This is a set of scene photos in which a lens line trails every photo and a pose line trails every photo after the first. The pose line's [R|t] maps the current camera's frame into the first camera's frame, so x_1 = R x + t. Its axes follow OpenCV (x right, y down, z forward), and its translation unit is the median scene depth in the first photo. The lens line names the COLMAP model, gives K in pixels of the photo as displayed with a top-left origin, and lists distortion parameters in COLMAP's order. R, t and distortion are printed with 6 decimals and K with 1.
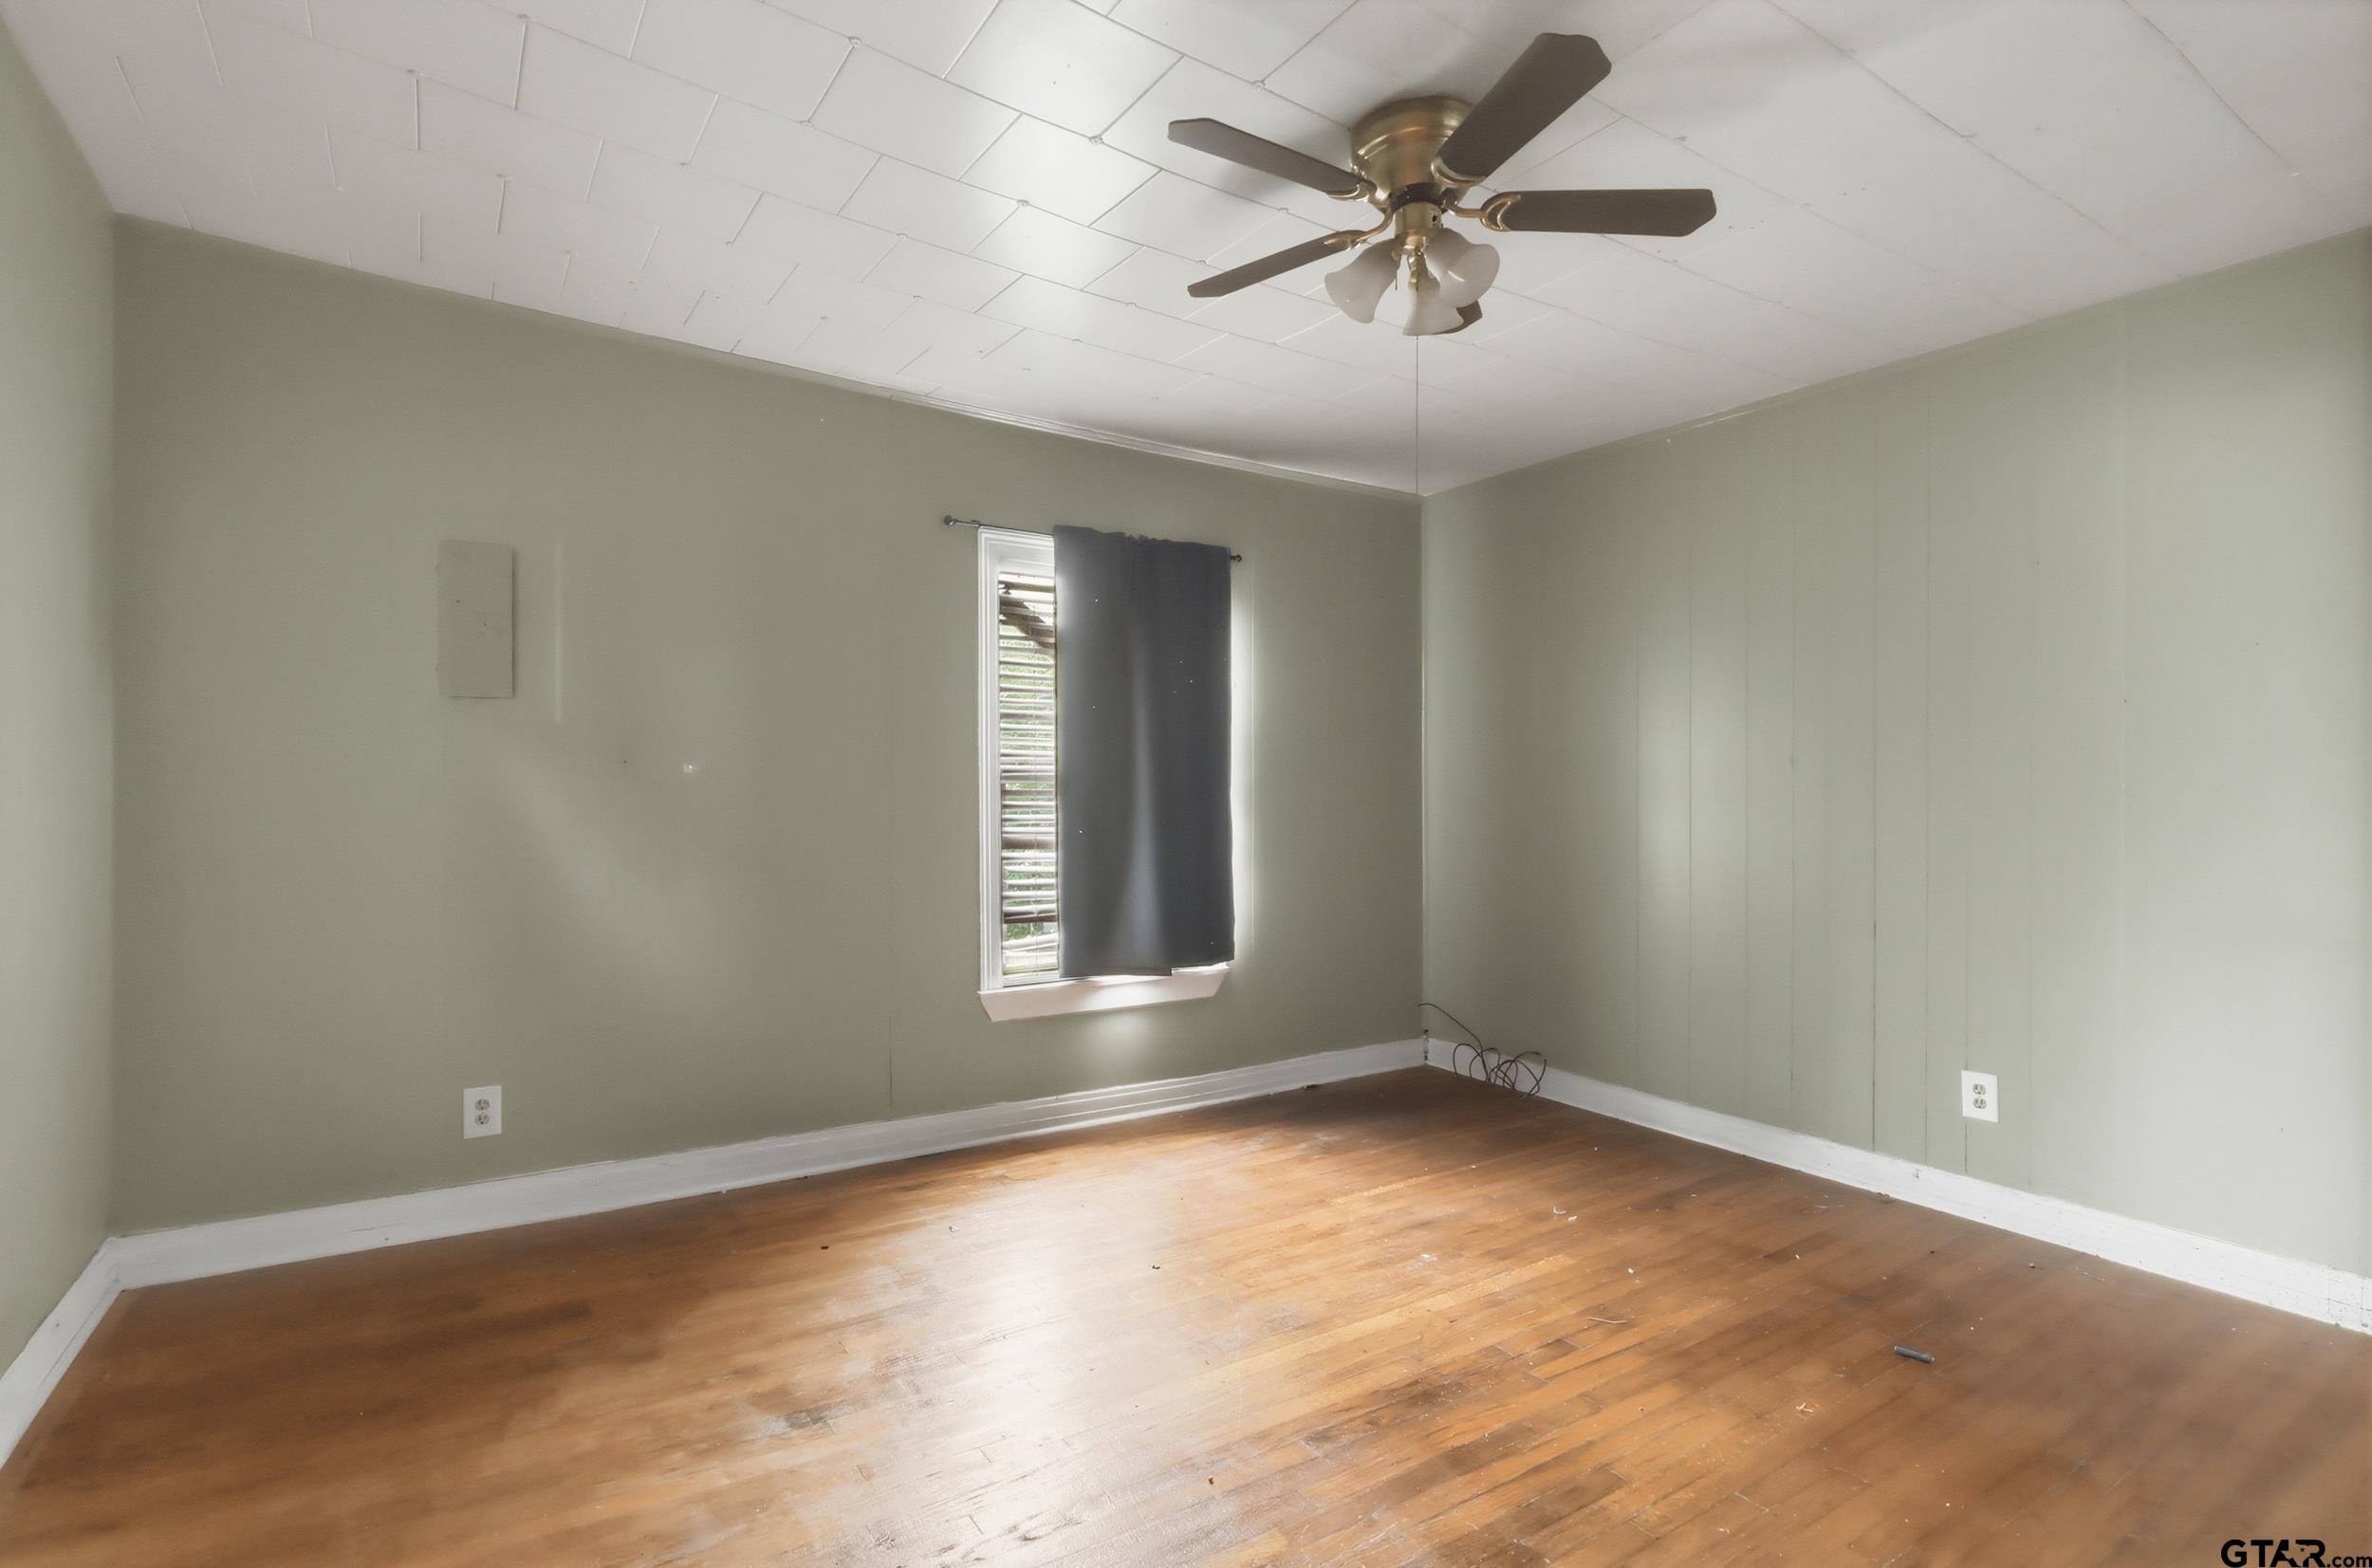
lens RADIAL K [[1093.6, 0, 1186.0], [0, 1093.6, 784.0], [0, 0, 1]] dist [0.001135, 0.000048]
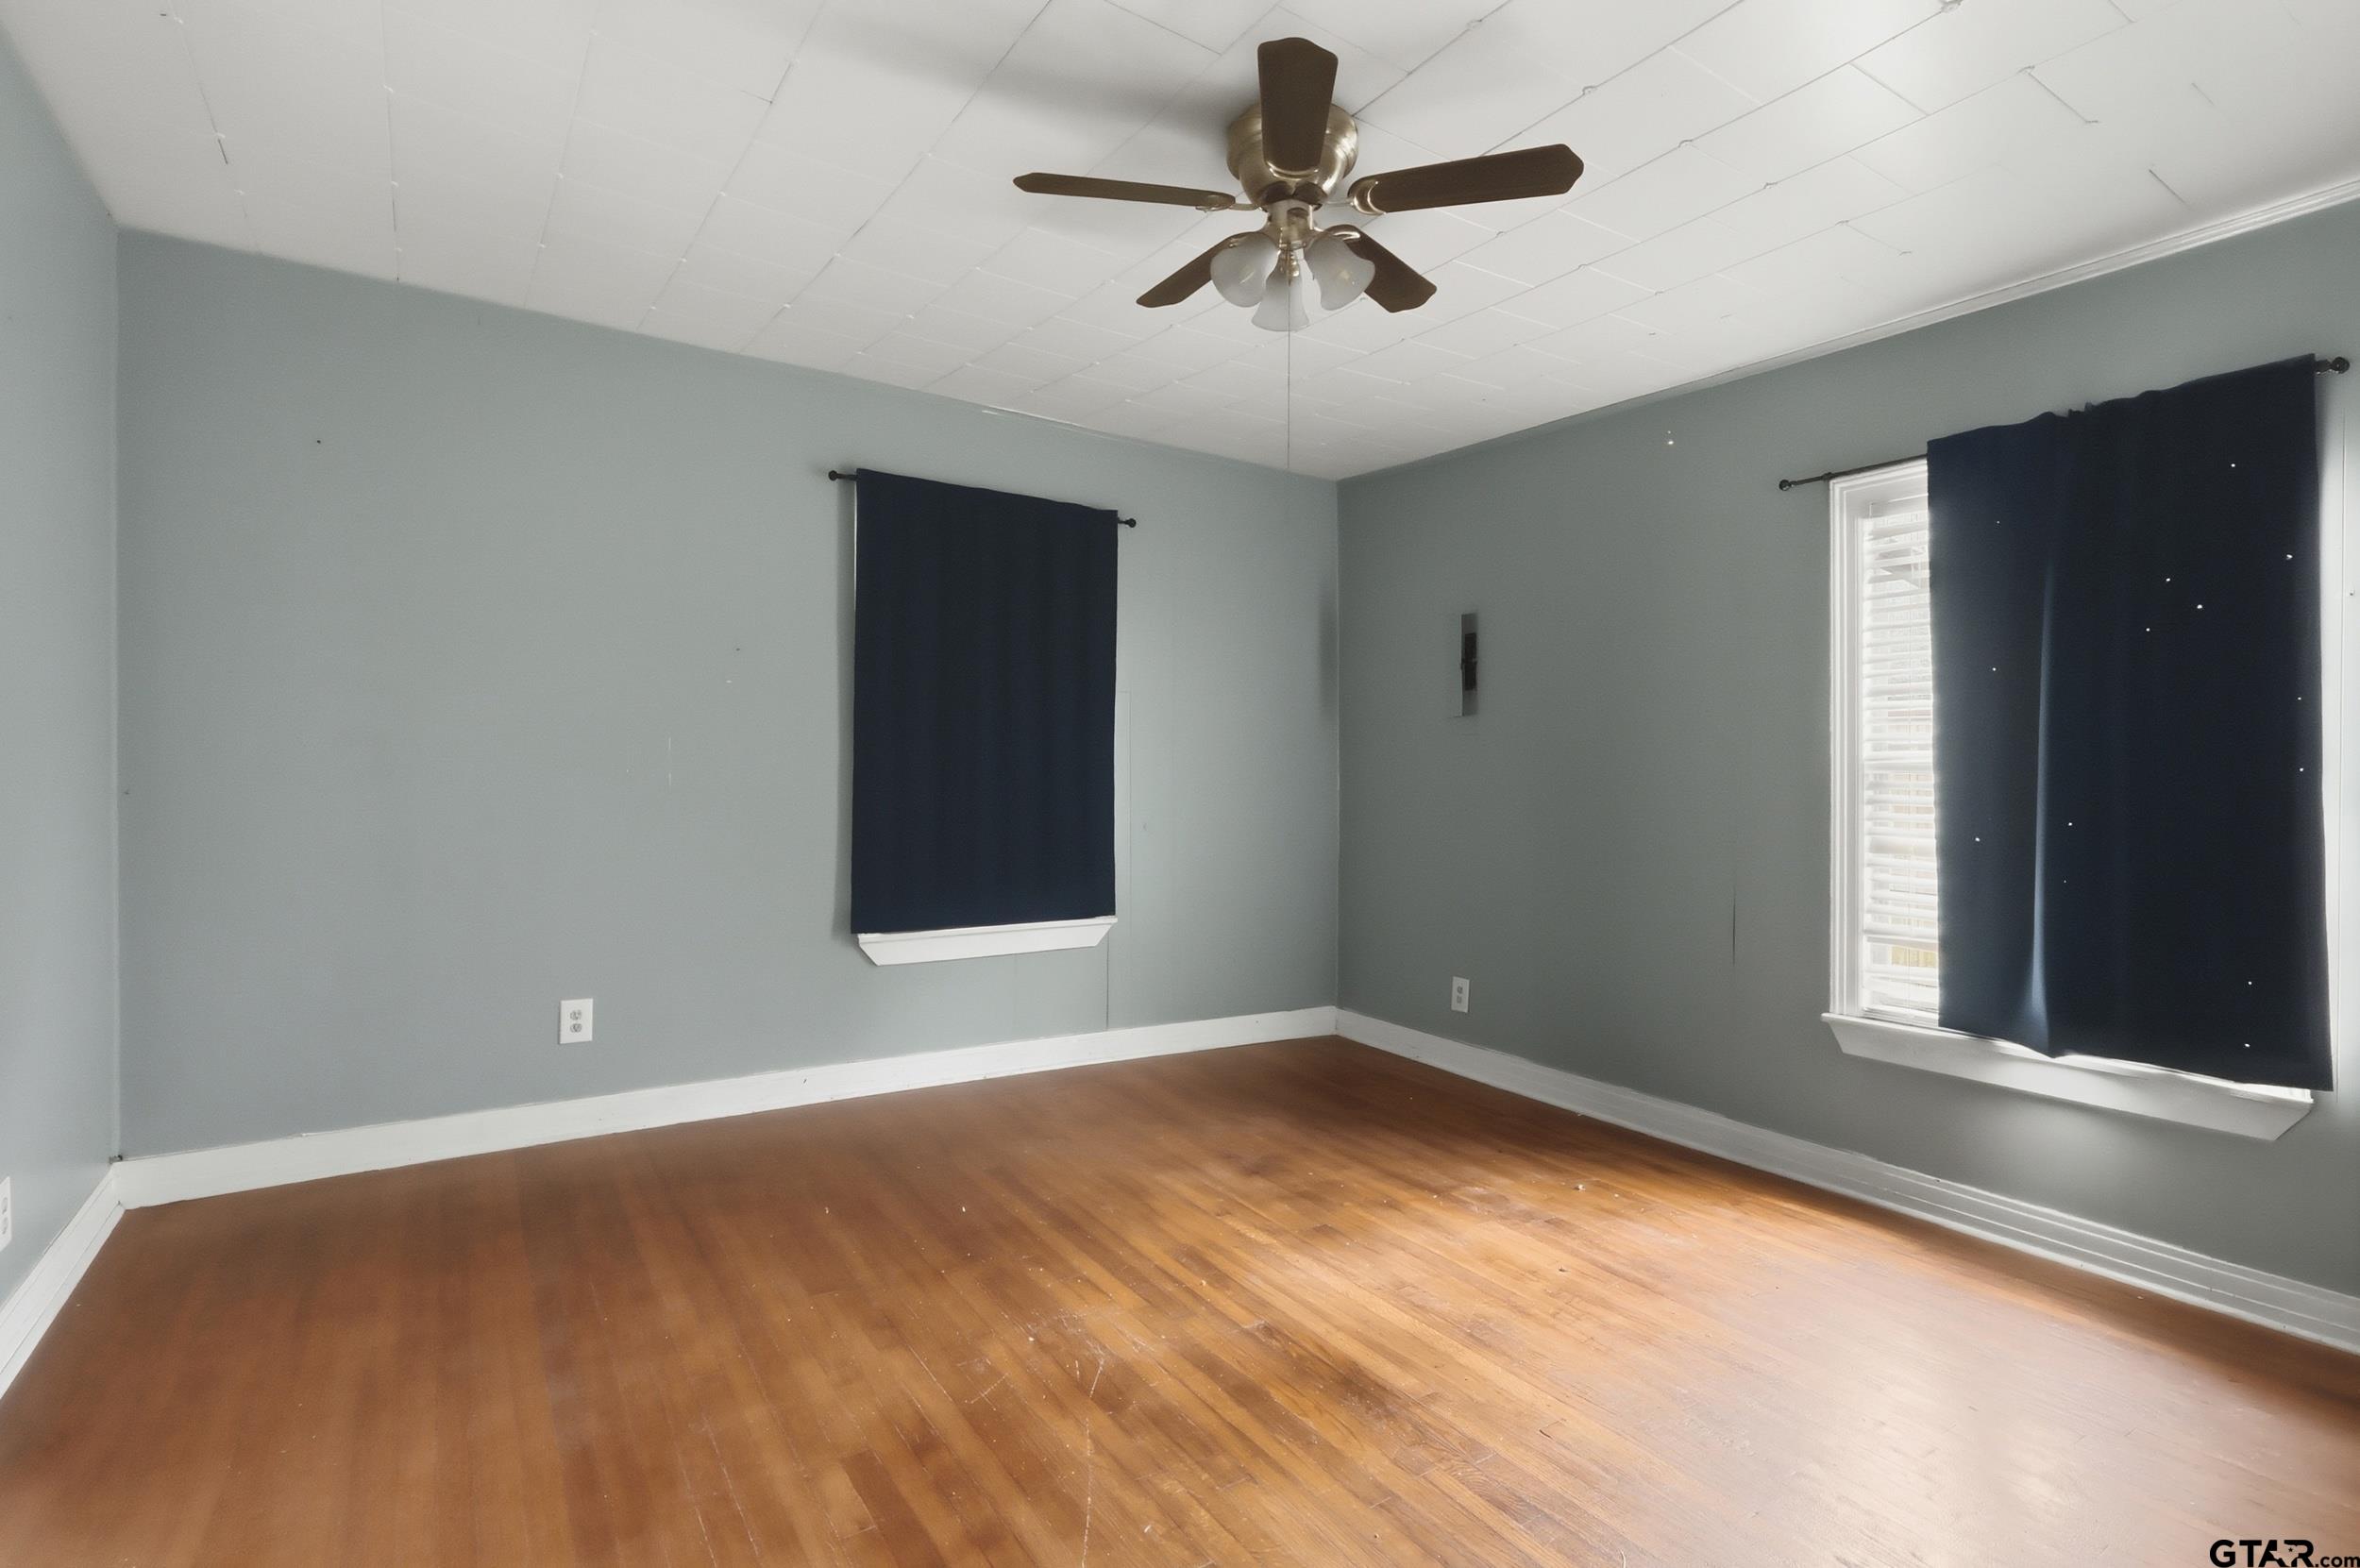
lens RADIAL K [[1088.2, 0, 1180.0], [0, 1088.2, 784.0], [0, 0, 1]] dist [0.001135, 0.000048]
pose [[0.038223, -0.000151, -0.999269, 0.837207], [-0.017520, 0.999846, -0.000821, 0.022521], [0.999116, 0.017538, 0.038214, 0.573153]]
